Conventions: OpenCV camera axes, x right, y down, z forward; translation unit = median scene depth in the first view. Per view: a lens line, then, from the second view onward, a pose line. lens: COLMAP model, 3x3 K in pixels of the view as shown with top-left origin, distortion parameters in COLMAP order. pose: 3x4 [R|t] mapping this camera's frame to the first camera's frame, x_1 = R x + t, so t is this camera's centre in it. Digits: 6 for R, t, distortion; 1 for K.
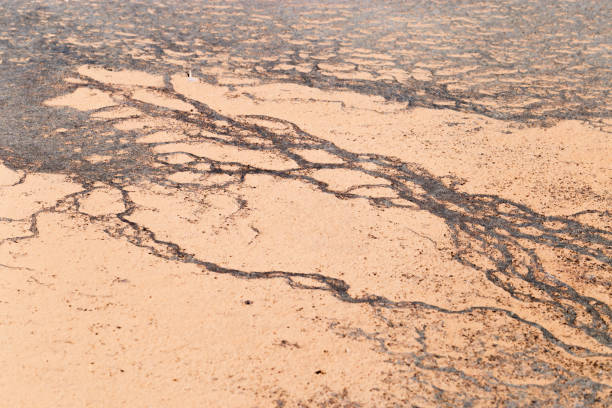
lens RADIAL K [[1793.2, 0, 304.8], [0, 1793.2, 202.0], [0, 0, 1]] dist [-0.050390, 0.000000]
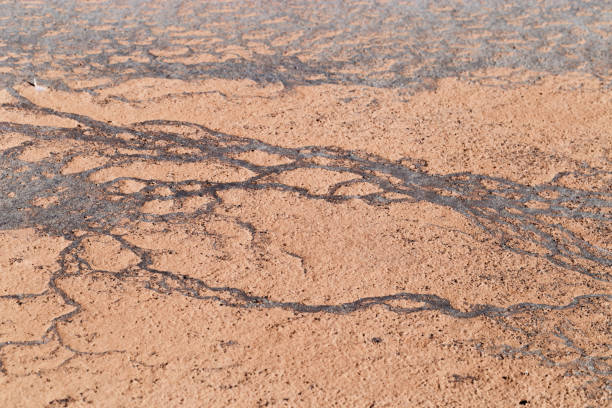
lens RADIAL K [[1793.2, 0, 306.5], [0, 1793.2, 205.9], [0, 0, 1]] dist [-0.050390, 0.000000]
pose [[0.881076, -0.167906, 0.442168, -0.399500], [0.137189, 0.985400, 0.100821, -0.095004], [-0.452642, -0.028171, 0.891247, 0.180180]]
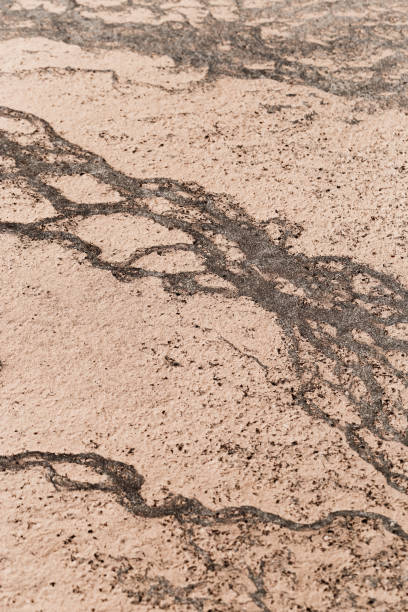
lens RADIAL K [[1793.2, 0, 207.3], [0, 1793.2, 306.8], [0, 0, 1]] dist [-0.050390, 0.000000]
pose [[0.996492, -0.053774, 0.064128, 0.008677], [0.035520, 0.965565, 0.257725, -0.163802], [-0.075778, -0.254543, 0.964088, 0.341219]]
